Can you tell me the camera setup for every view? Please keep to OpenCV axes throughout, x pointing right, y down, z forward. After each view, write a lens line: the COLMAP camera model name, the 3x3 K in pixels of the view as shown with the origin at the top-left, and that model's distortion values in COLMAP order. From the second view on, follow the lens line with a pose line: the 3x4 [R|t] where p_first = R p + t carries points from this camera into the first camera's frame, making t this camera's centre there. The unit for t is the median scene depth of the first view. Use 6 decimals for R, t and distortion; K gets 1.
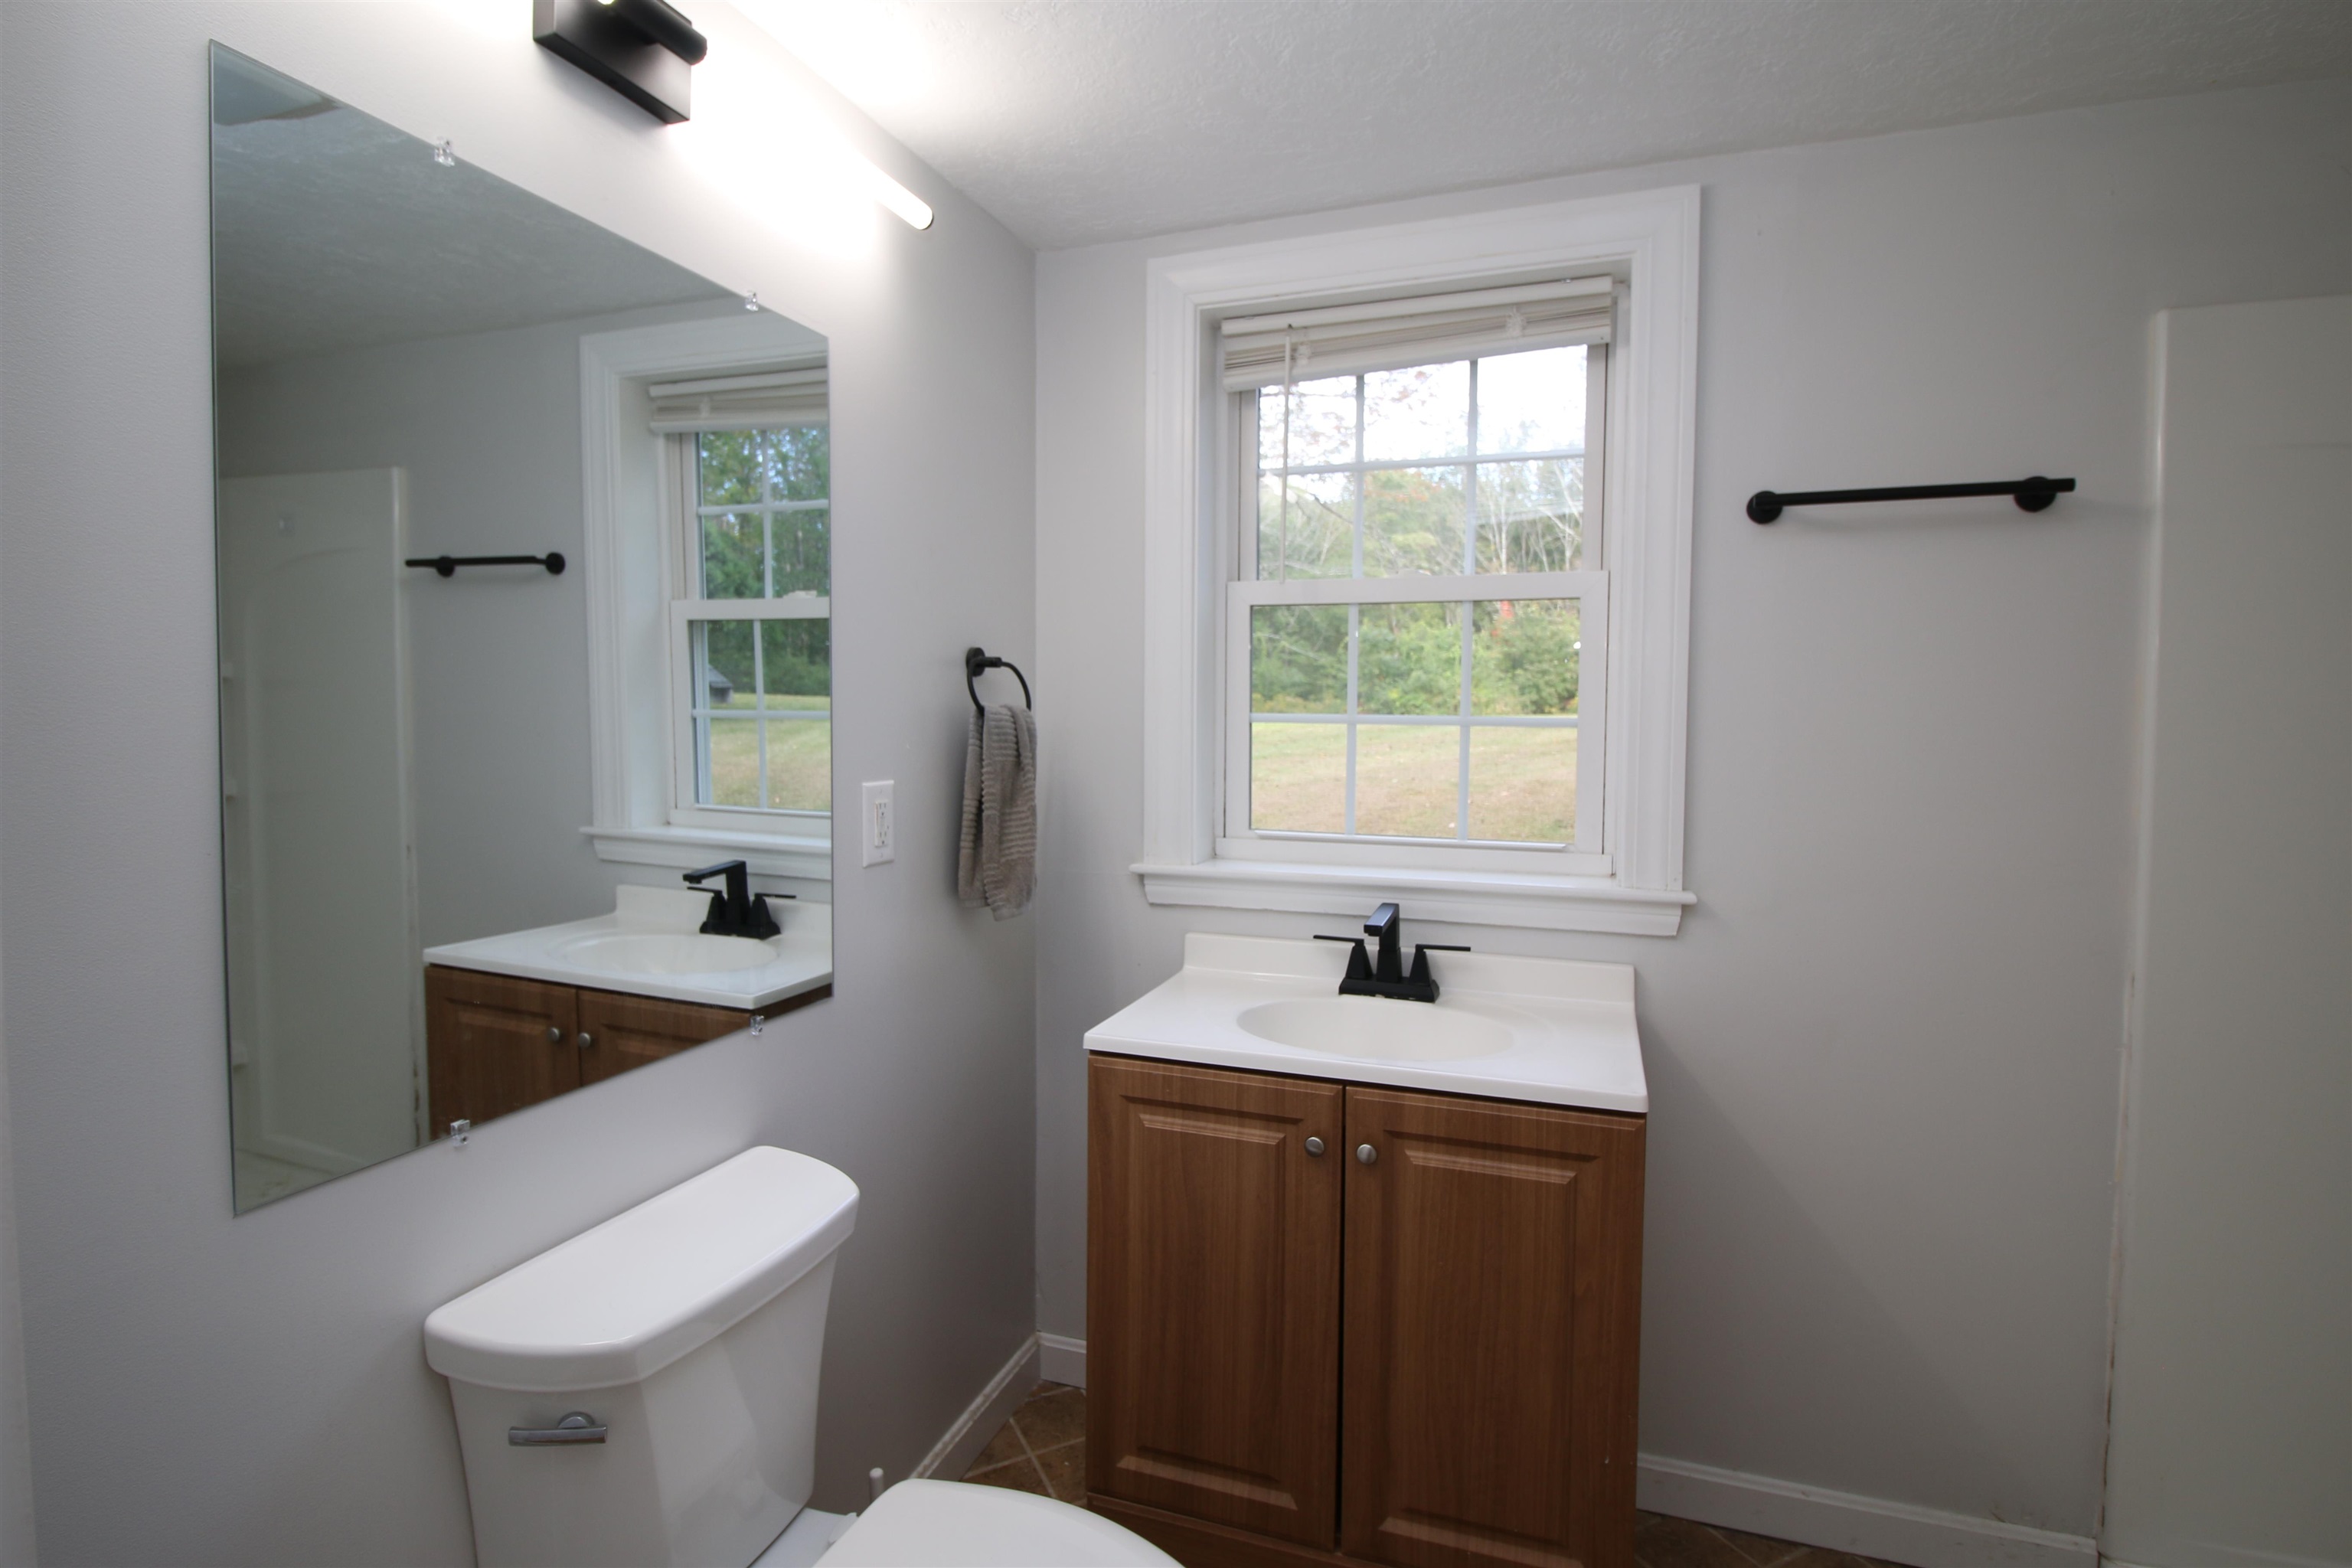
lens RADIAL K [[1172.6, 0, 1176.0], [0, 1172.6, 756.9], [0, 0, 1]] dist [0.001567, -0.000309]
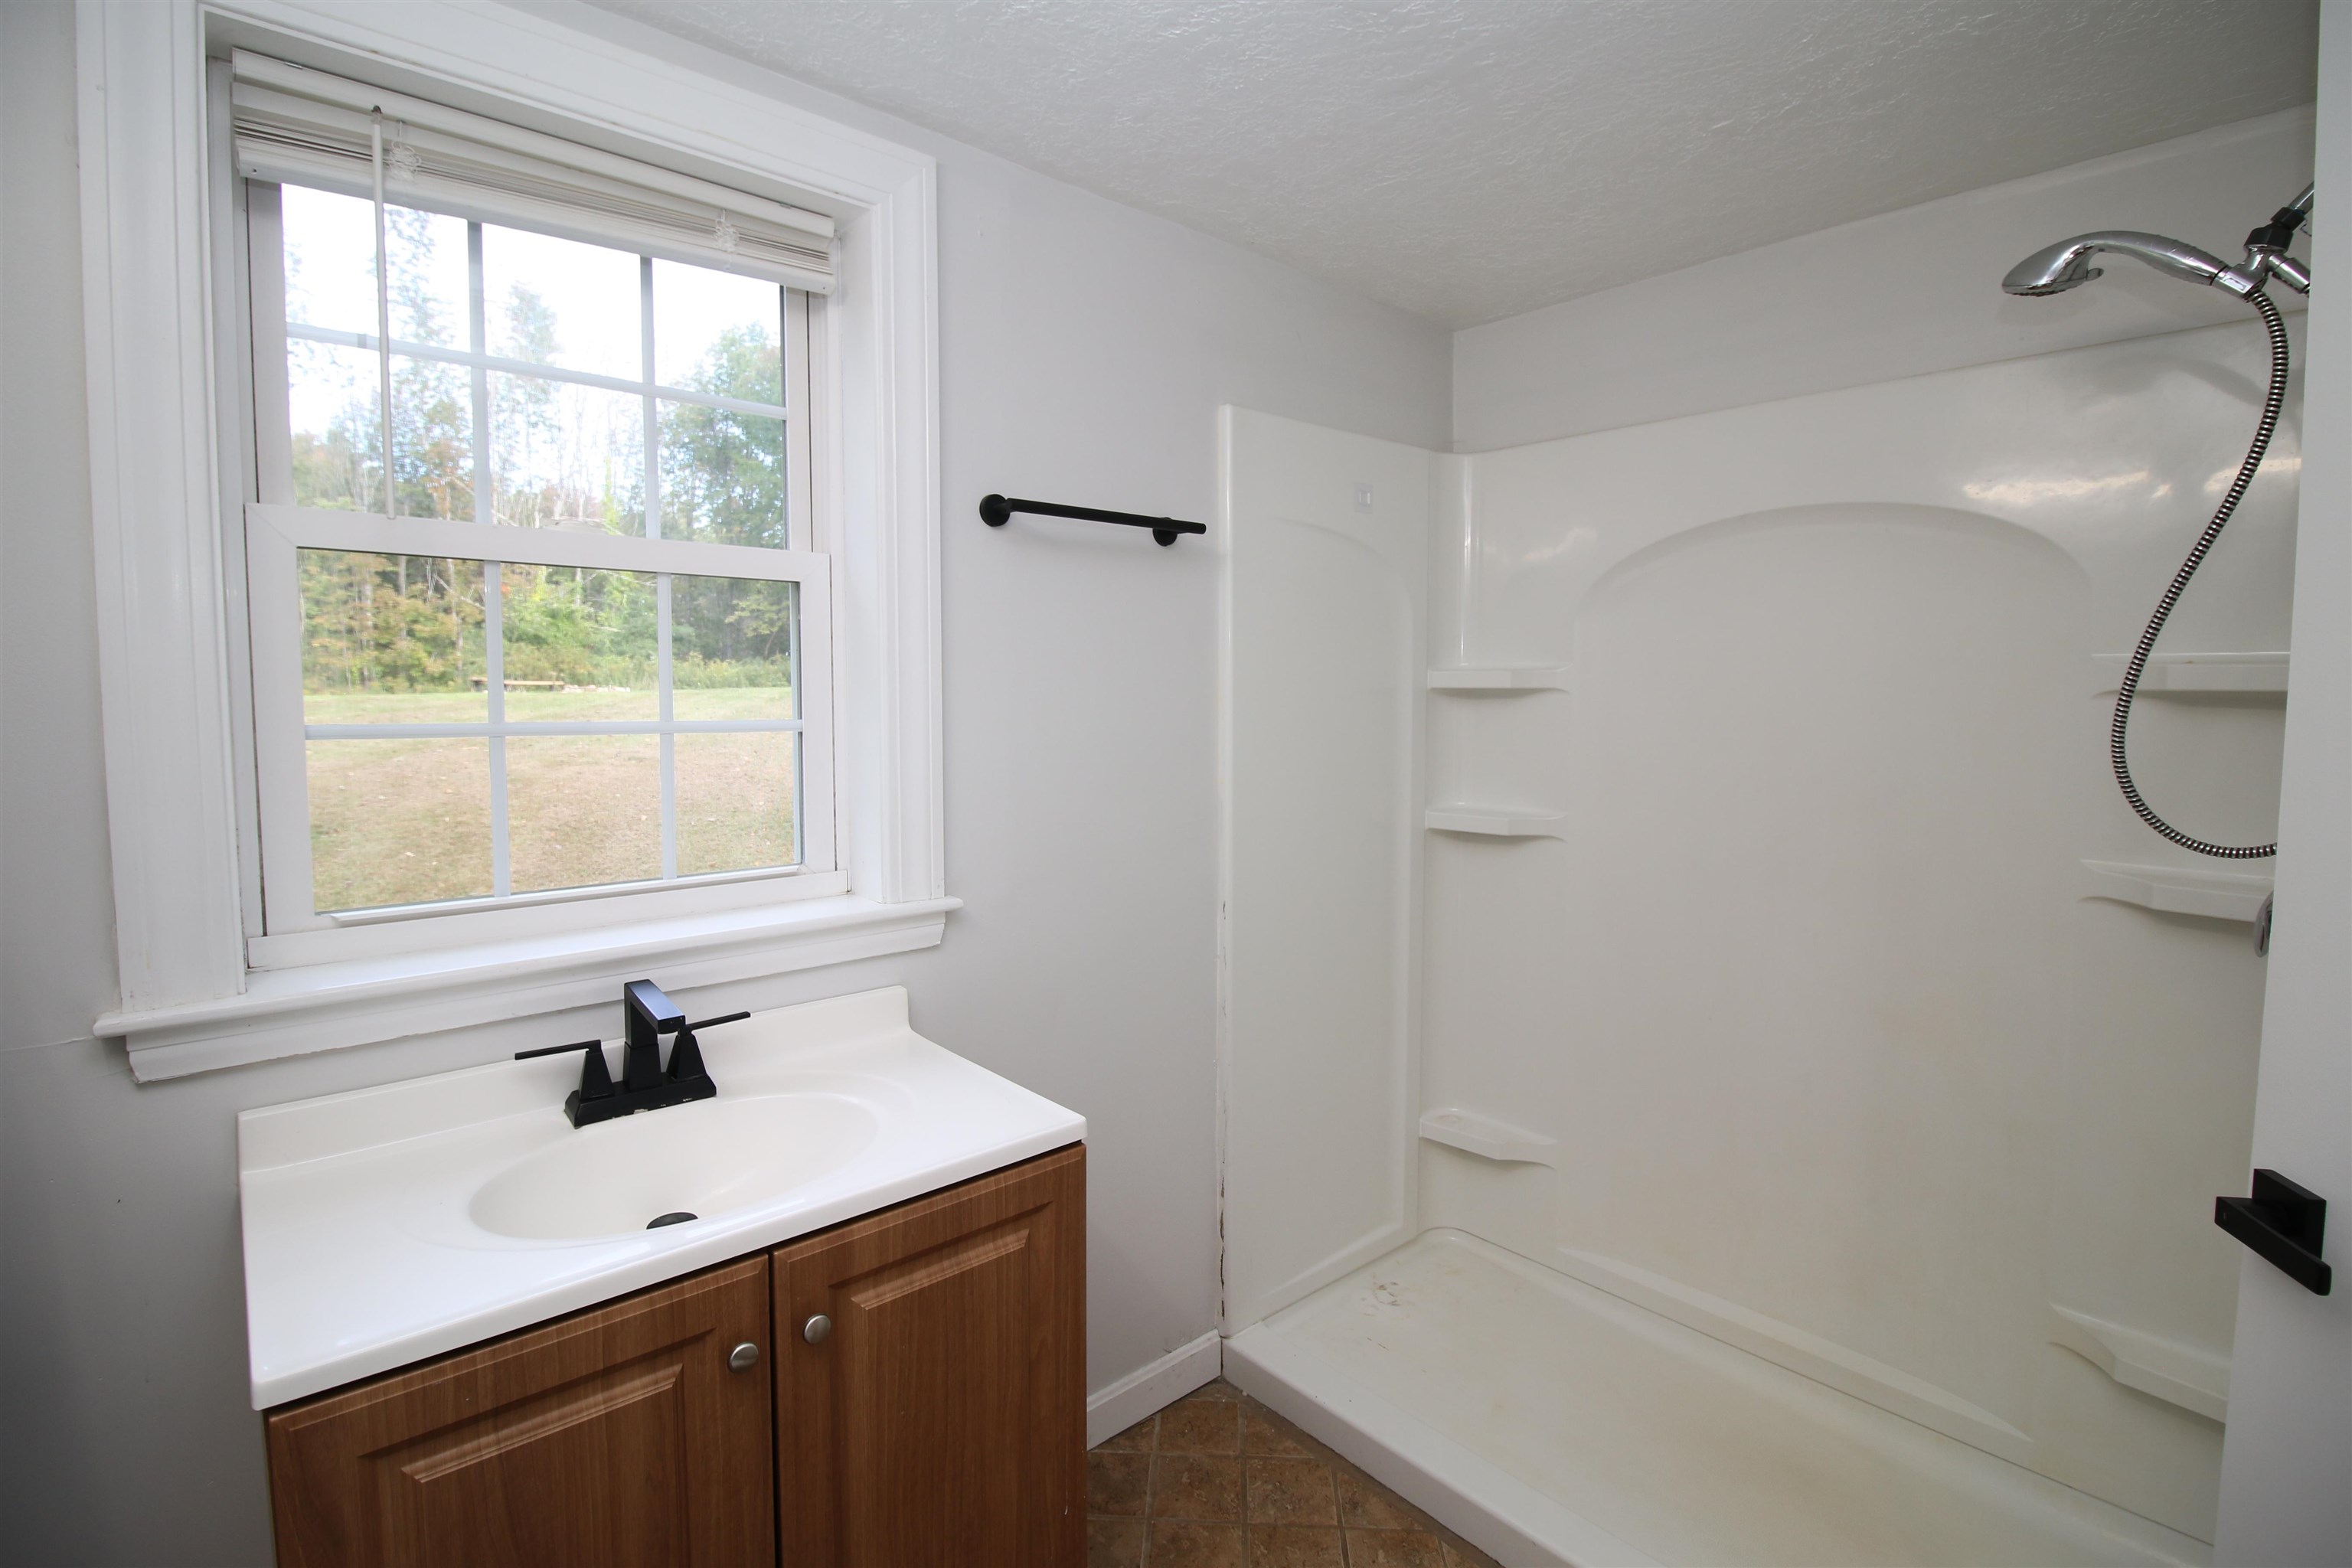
lens RADIAL K [[1094.5, 0, 1182.3], [0, 1094.5, 762.5], [0, 0, 1]] dist [0.000636, -0.014209]
pose [[0.474070, -0.063205, 0.878216, -0.285871], [0.040302, 0.997932, 0.050065, -0.037676], [-0.879564, 0.011660, 0.475637, 0.436926]]
